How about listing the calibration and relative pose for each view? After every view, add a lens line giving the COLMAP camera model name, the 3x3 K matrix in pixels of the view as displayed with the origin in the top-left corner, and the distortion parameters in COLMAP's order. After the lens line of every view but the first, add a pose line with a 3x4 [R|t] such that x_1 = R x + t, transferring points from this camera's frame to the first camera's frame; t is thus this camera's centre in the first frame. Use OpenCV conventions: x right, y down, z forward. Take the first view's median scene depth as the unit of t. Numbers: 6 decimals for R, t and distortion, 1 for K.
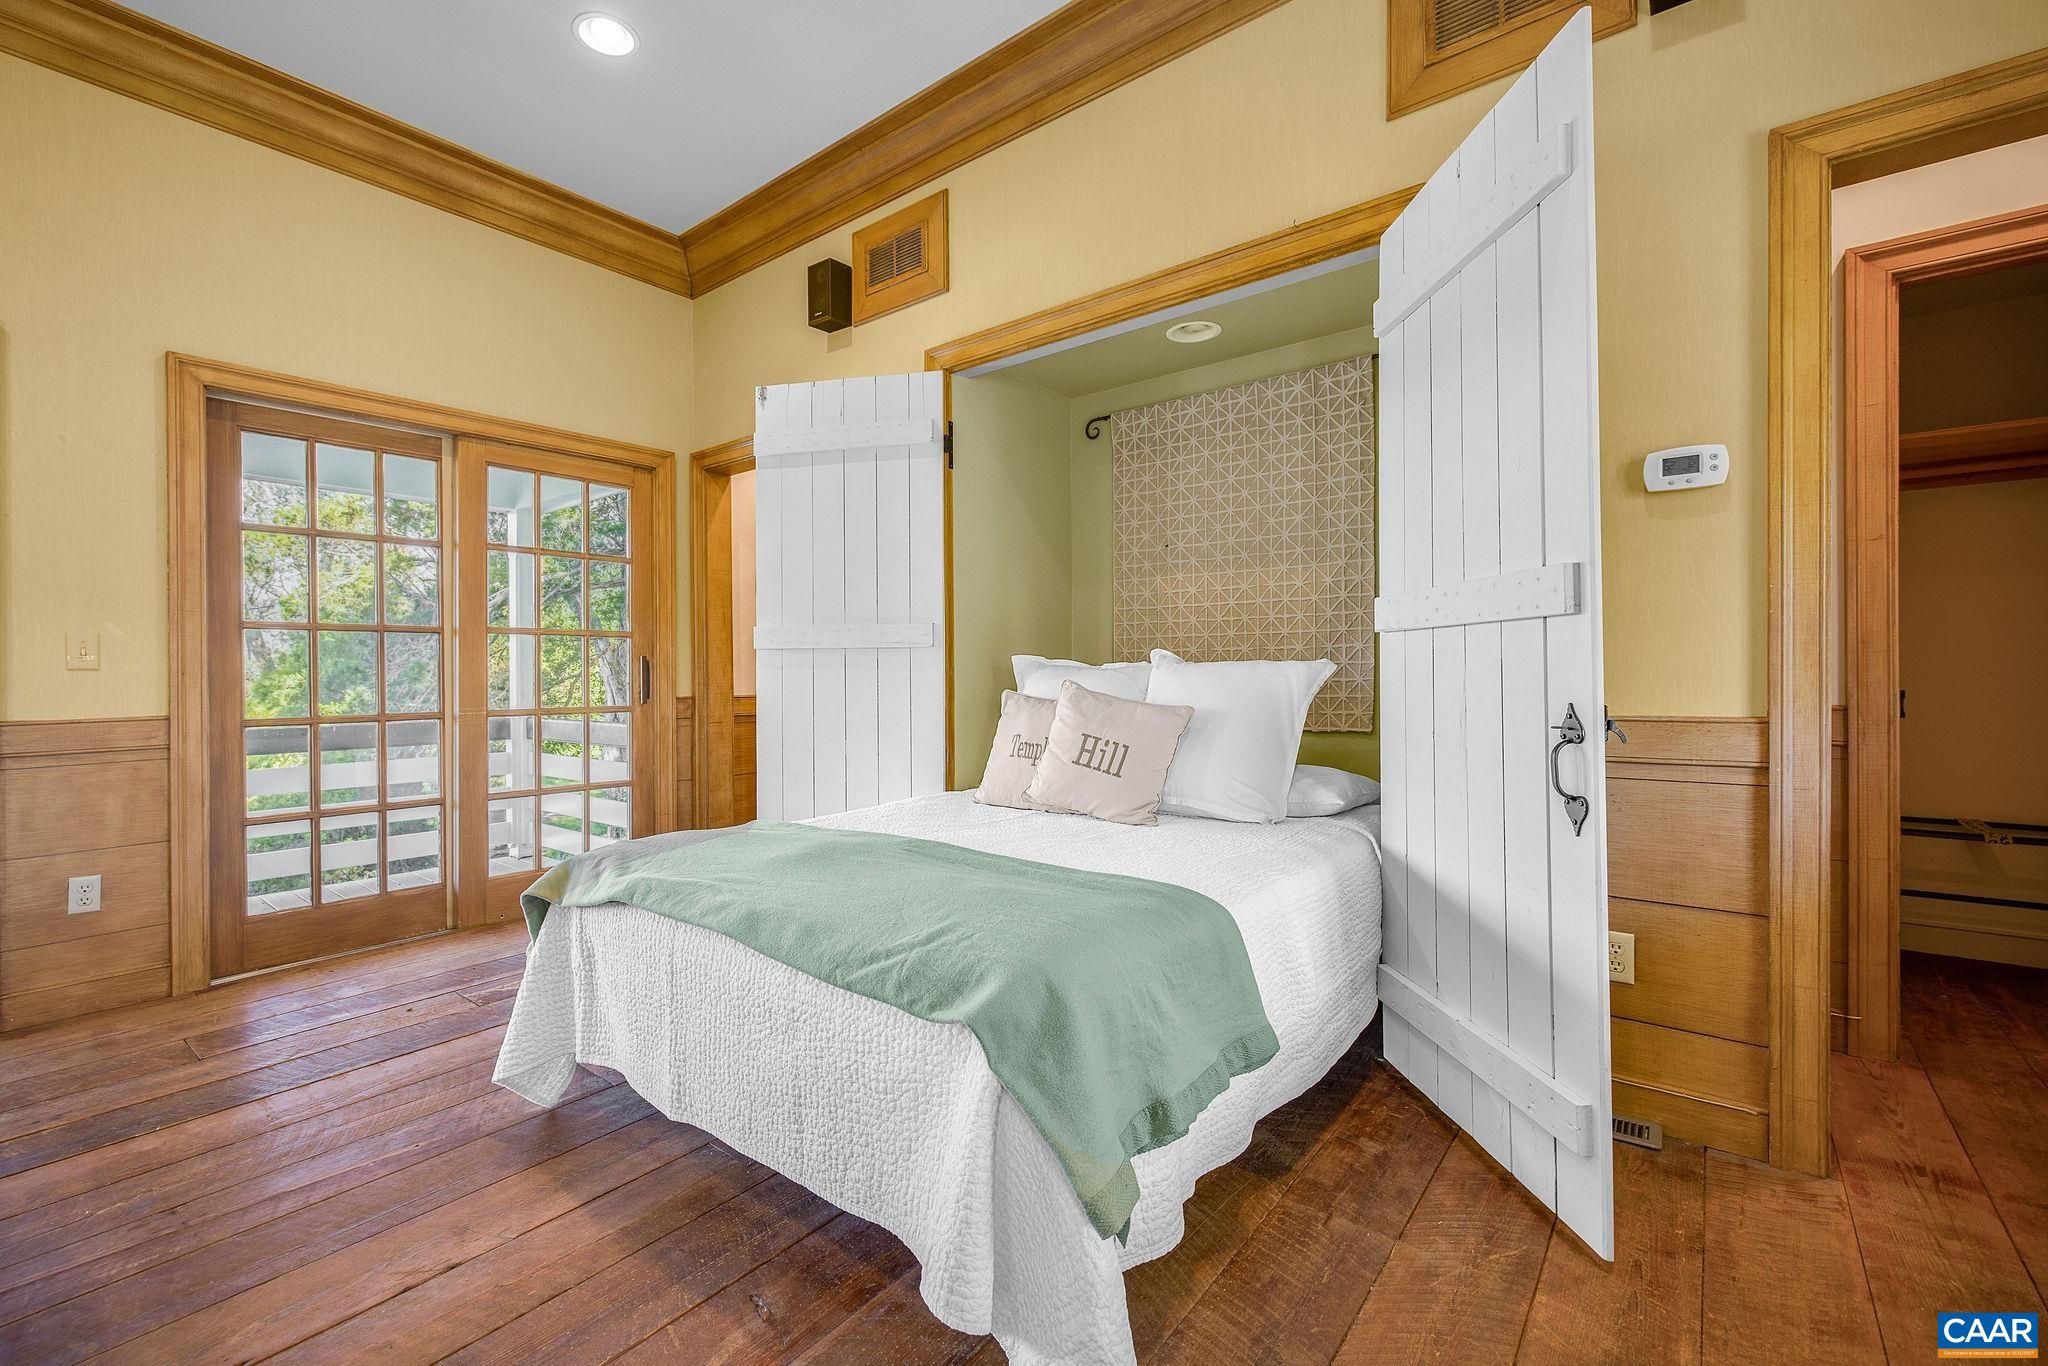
lens RADIAL K [[861.3, 0, 1020.3], [0, 861.3, 670.2], [0, 0, 1]] dist [0.000390, 0.000317]
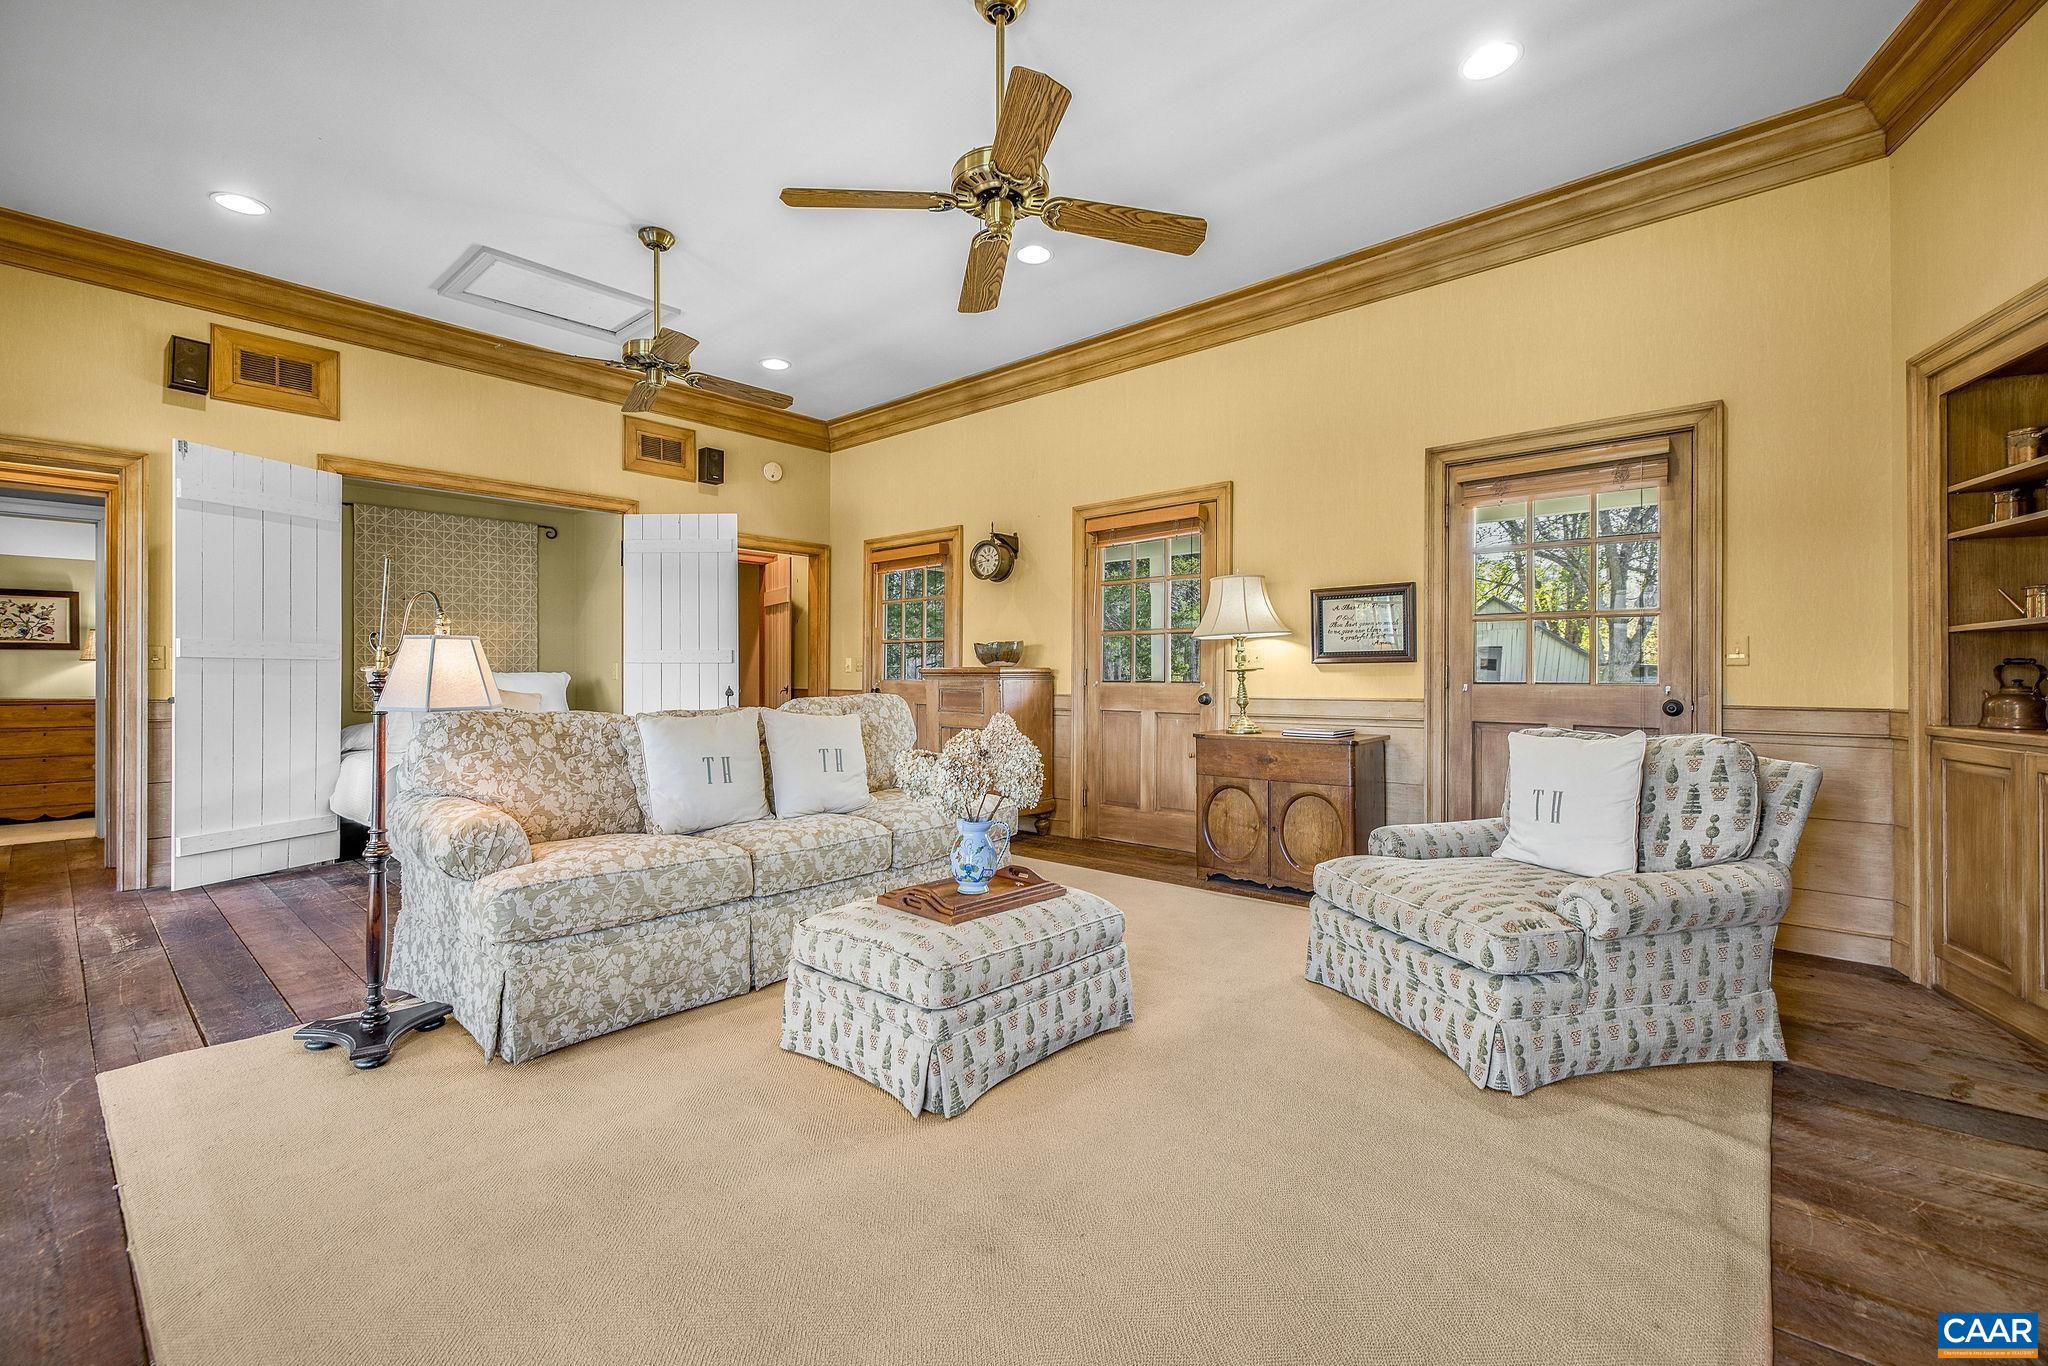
lens RADIAL K [[861.3, 0, 1020.1], [0, 861.3, 680.4], [0, 0, 1]] dist [0.000390, 0.000317]
pose [[0.080217, 0.007418, 0.996750, -1.442830], [0.001394, 0.999970, -0.007554, 0.020345], [-0.996776, 0.001995, 0.080204, -0.283901]]
